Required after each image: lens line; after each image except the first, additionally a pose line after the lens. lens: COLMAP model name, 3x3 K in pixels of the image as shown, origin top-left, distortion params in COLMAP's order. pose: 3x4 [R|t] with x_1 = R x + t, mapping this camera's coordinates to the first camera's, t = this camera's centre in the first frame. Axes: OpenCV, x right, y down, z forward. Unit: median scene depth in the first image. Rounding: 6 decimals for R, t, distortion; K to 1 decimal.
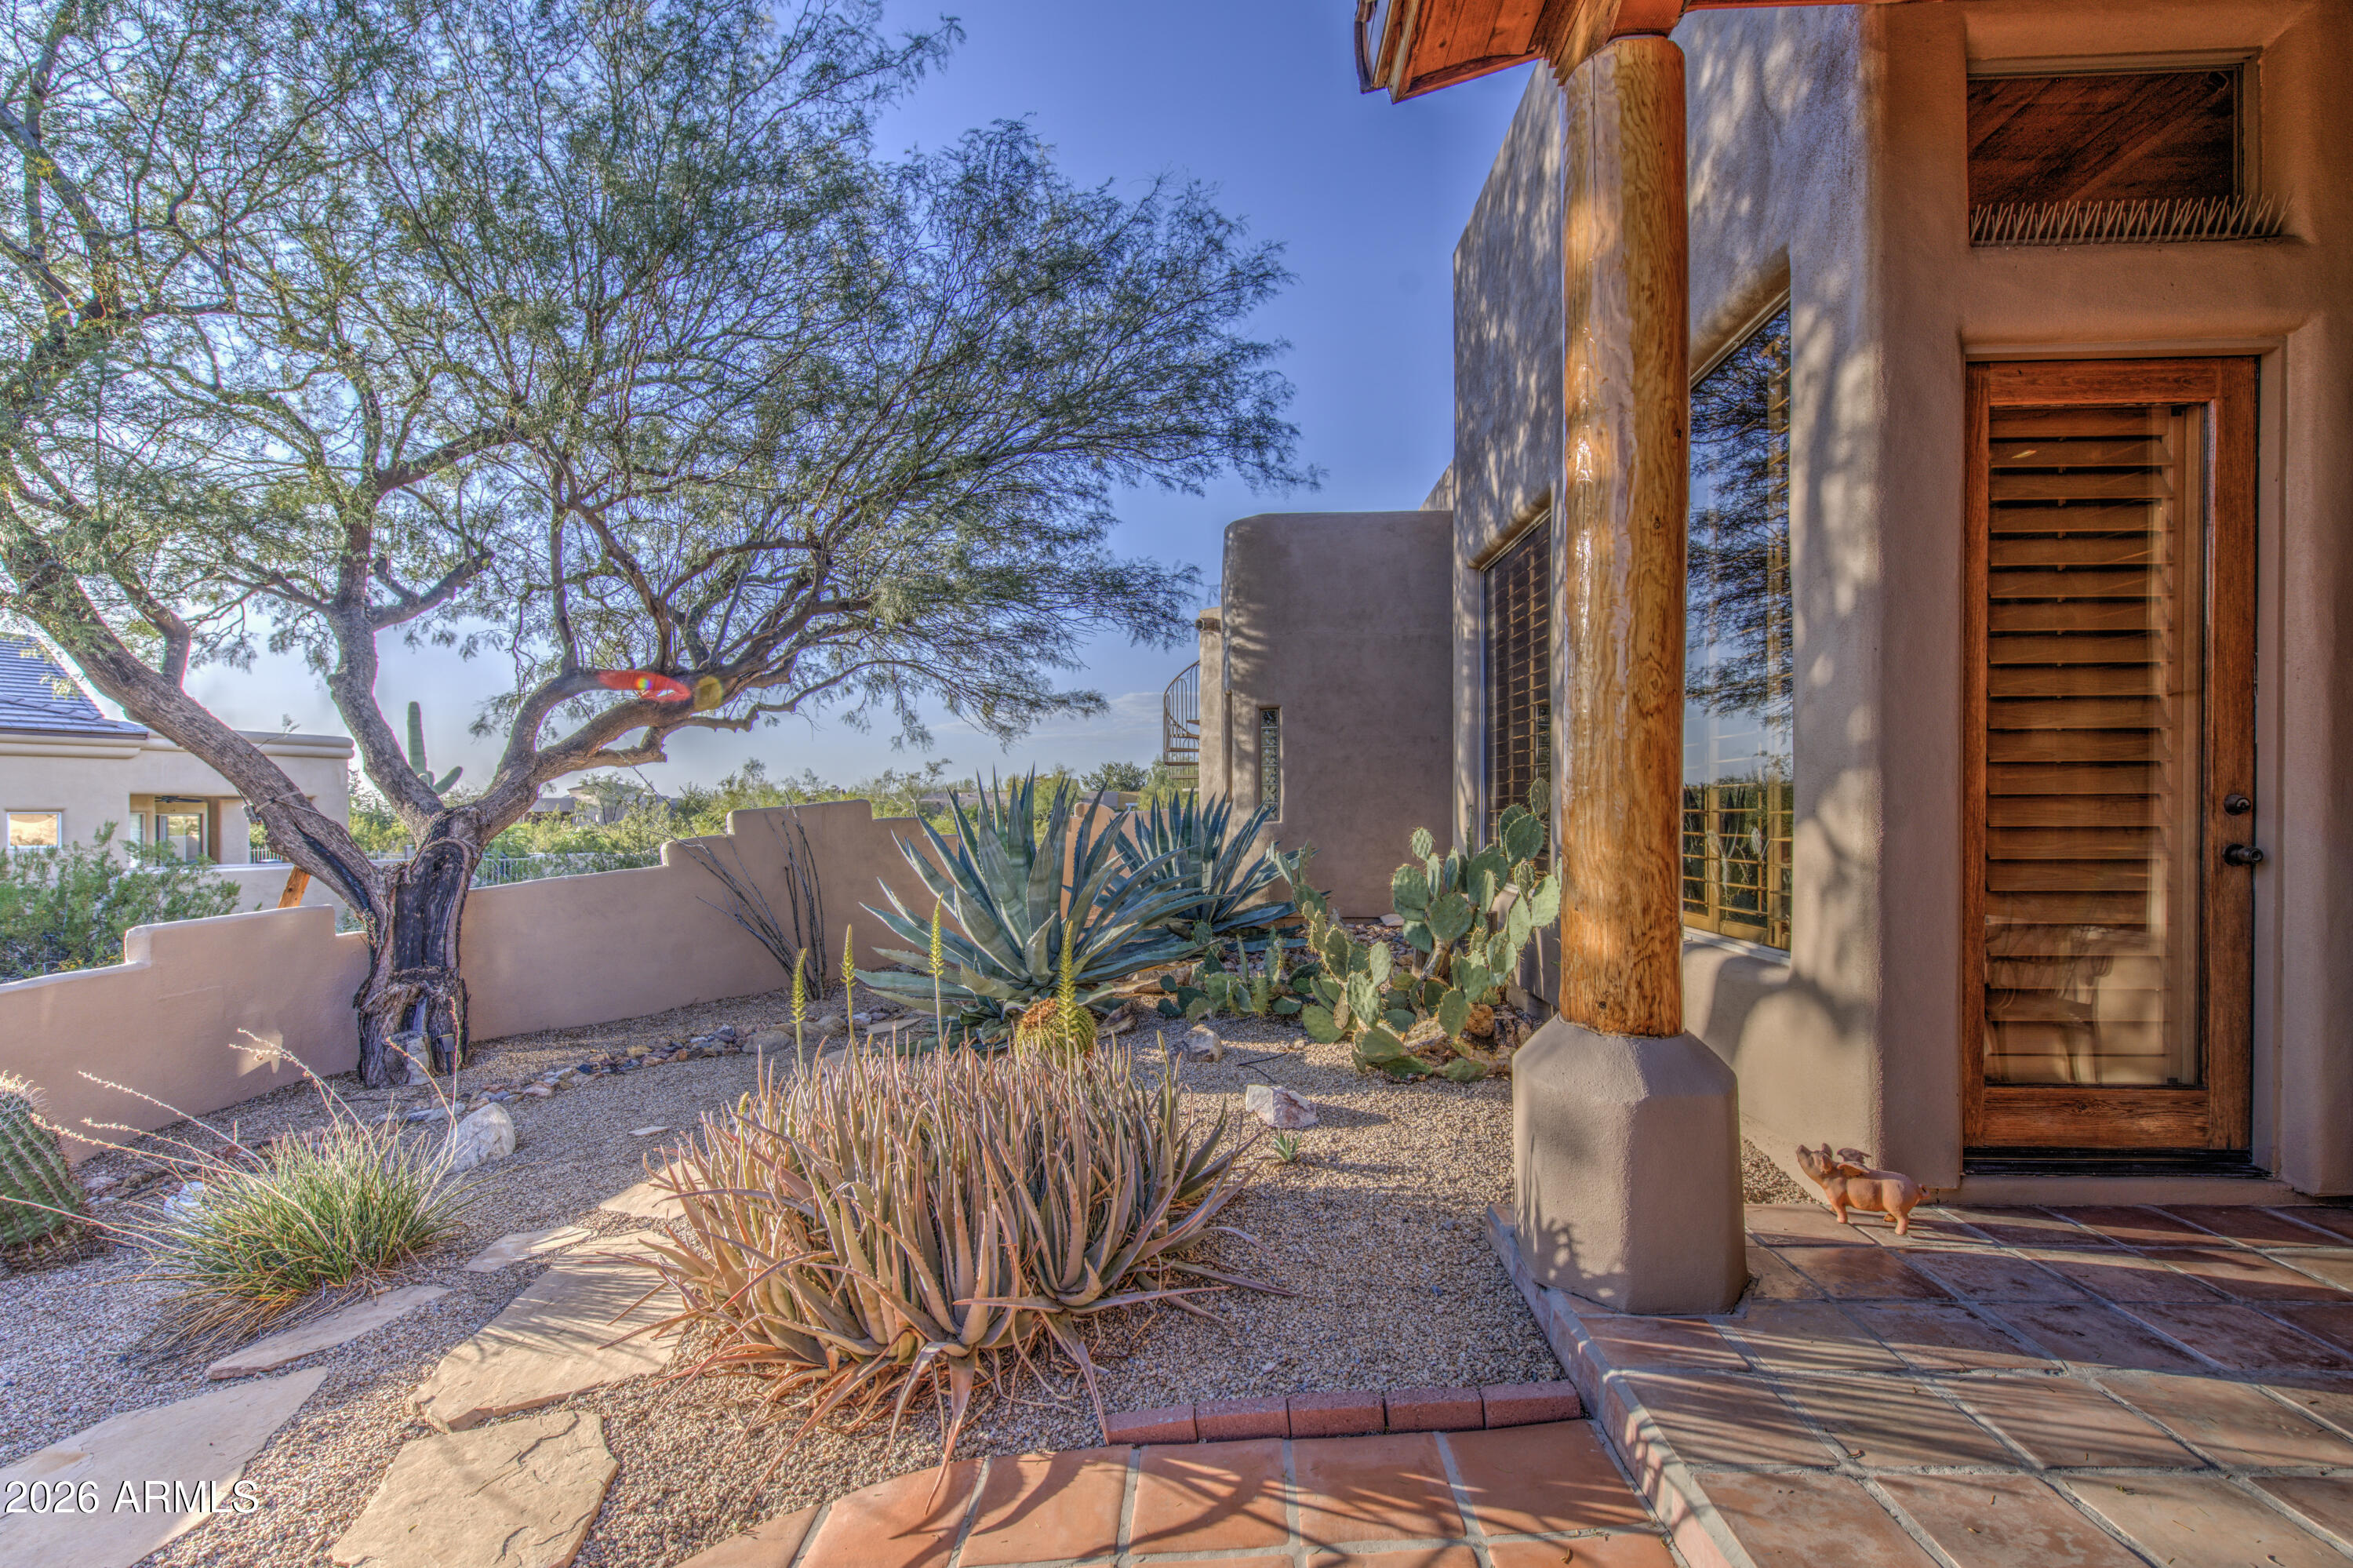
lens RADIAL K [[970.0, 0, 1177.7], [0, 970.0, 797.2], [0, 0, 1]] dist [0.000371, -0.000428]
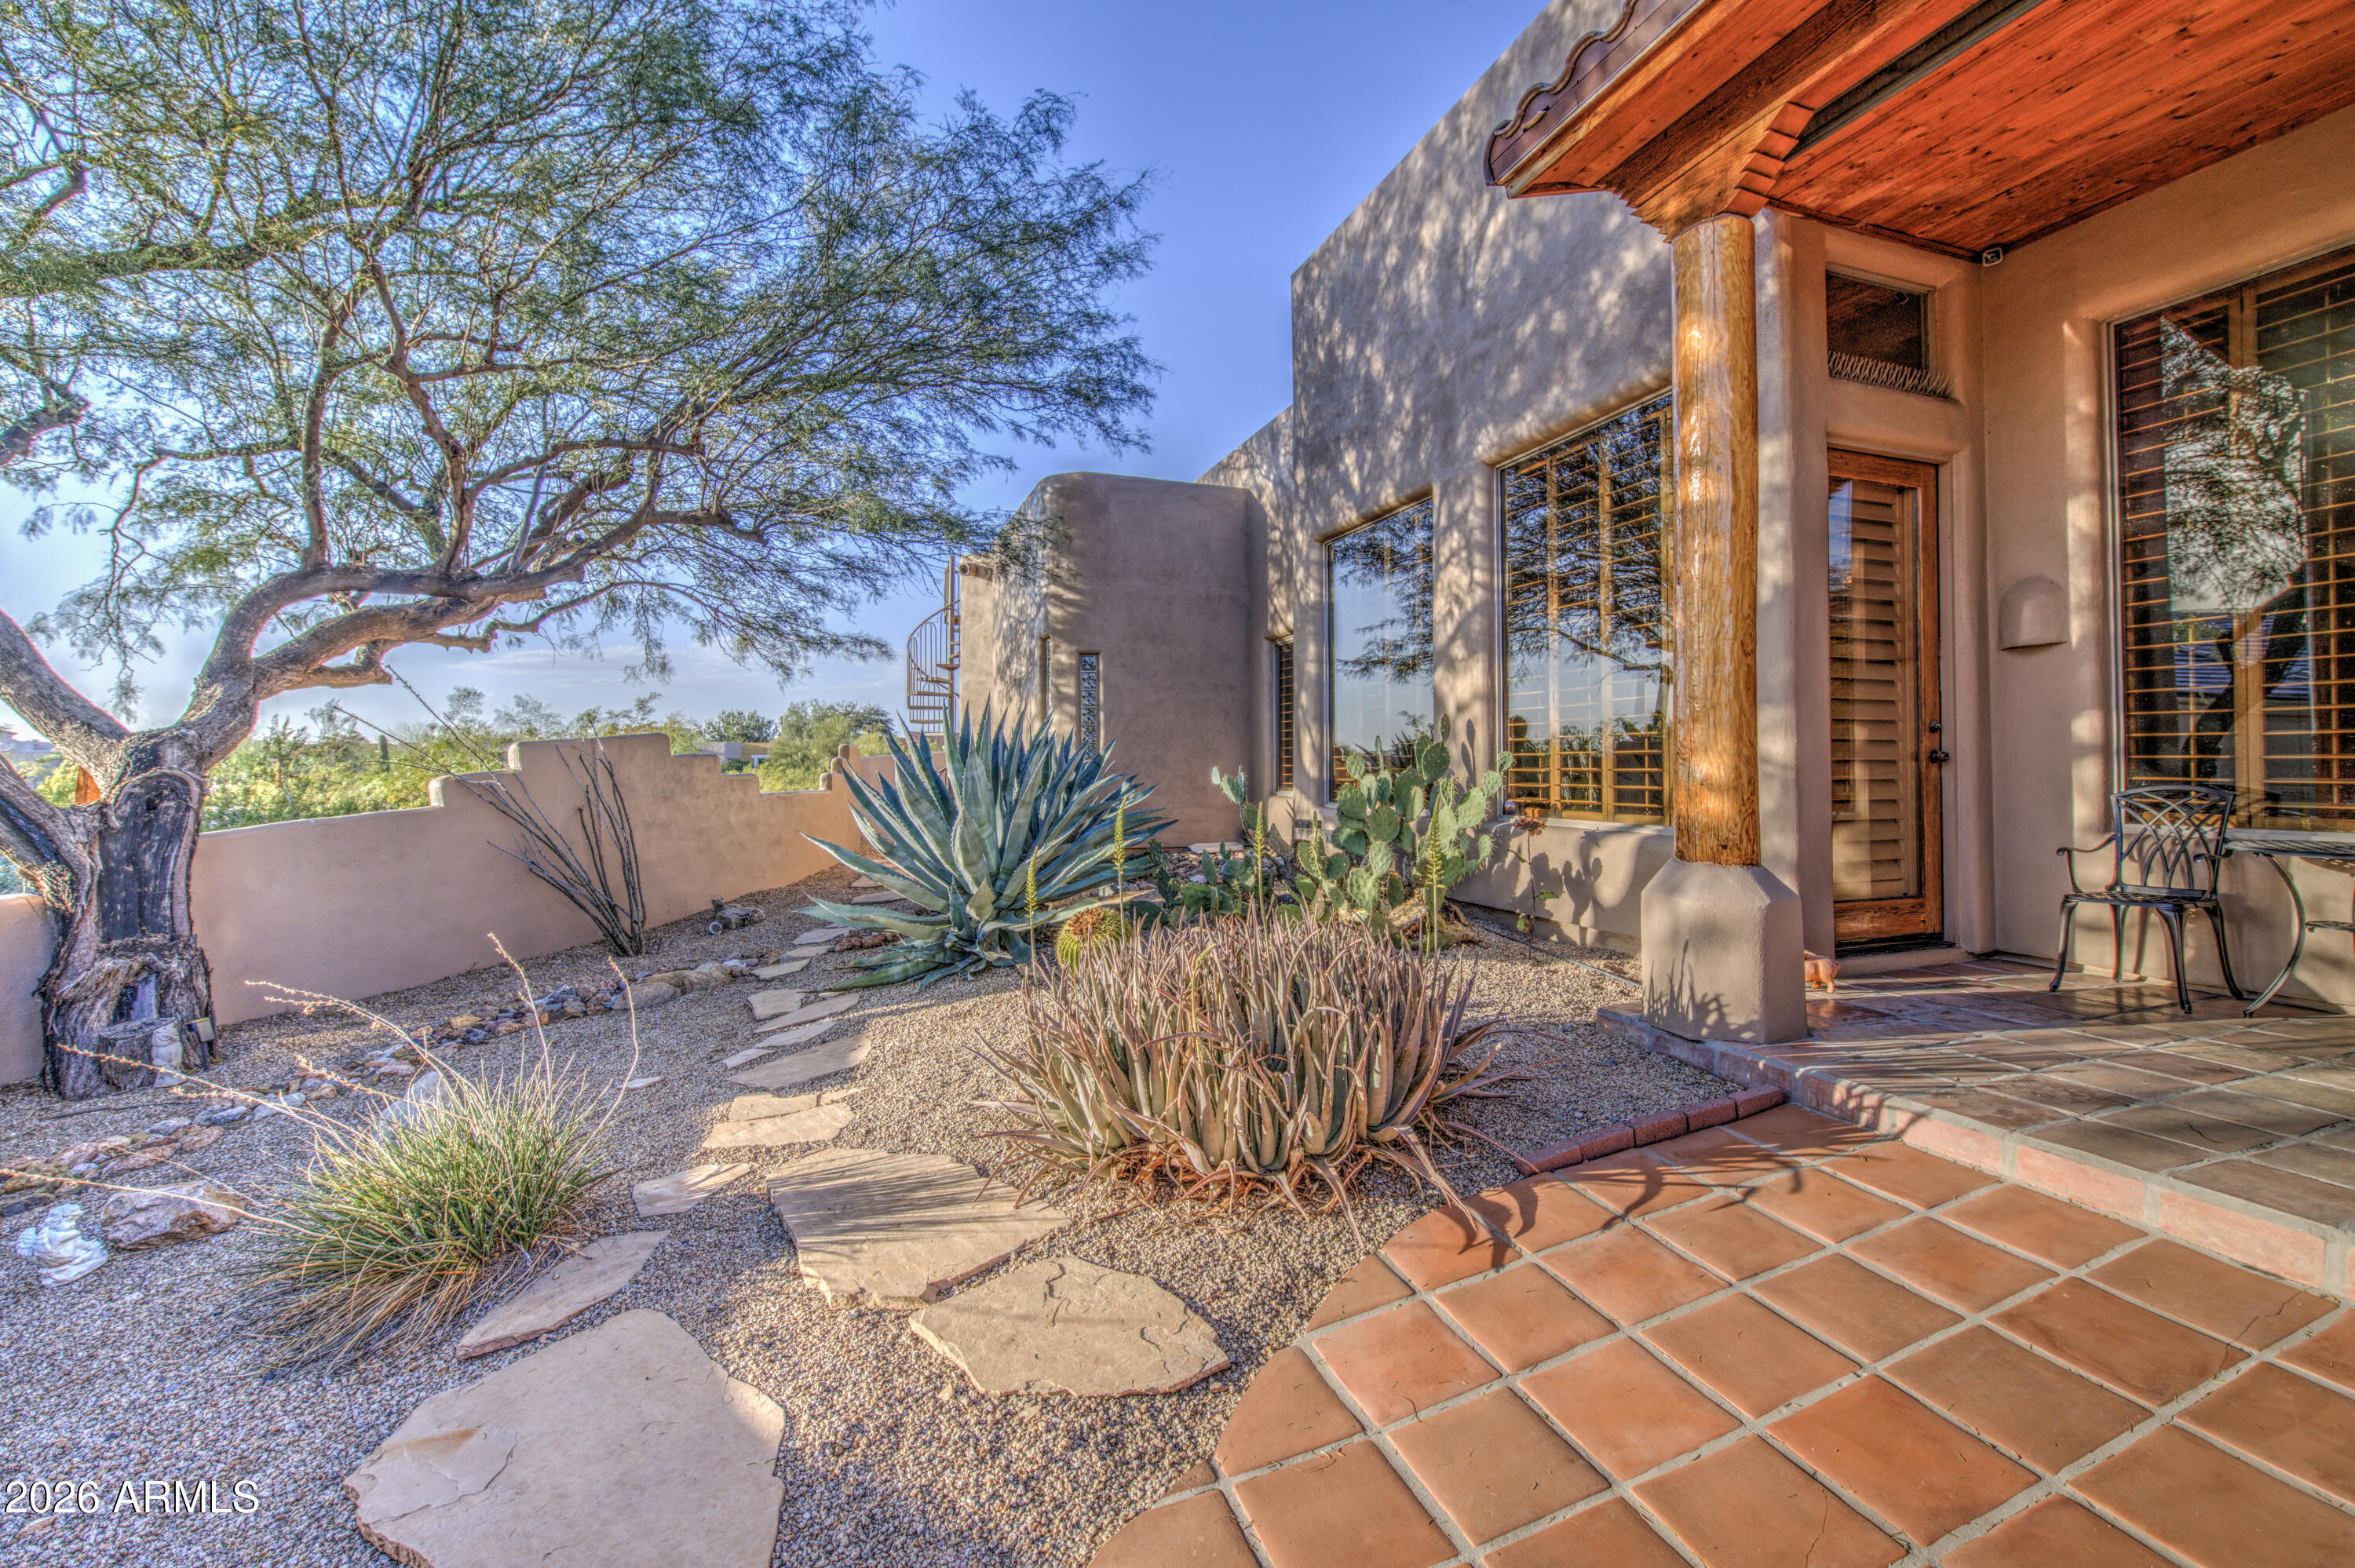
lens RADIAL K [[961.2, 0, 1185.8], [0, 961.2, 727.2], [0, 0, 1]] dist [-0.000555, -0.000169]
pose [[0.922990, 0.016685, 0.384461, -0.544396], [-0.006774, 0.999609, -0.027120, 0.044697], [-0.384764, 0.022428, 0.922743, -0.031534]]
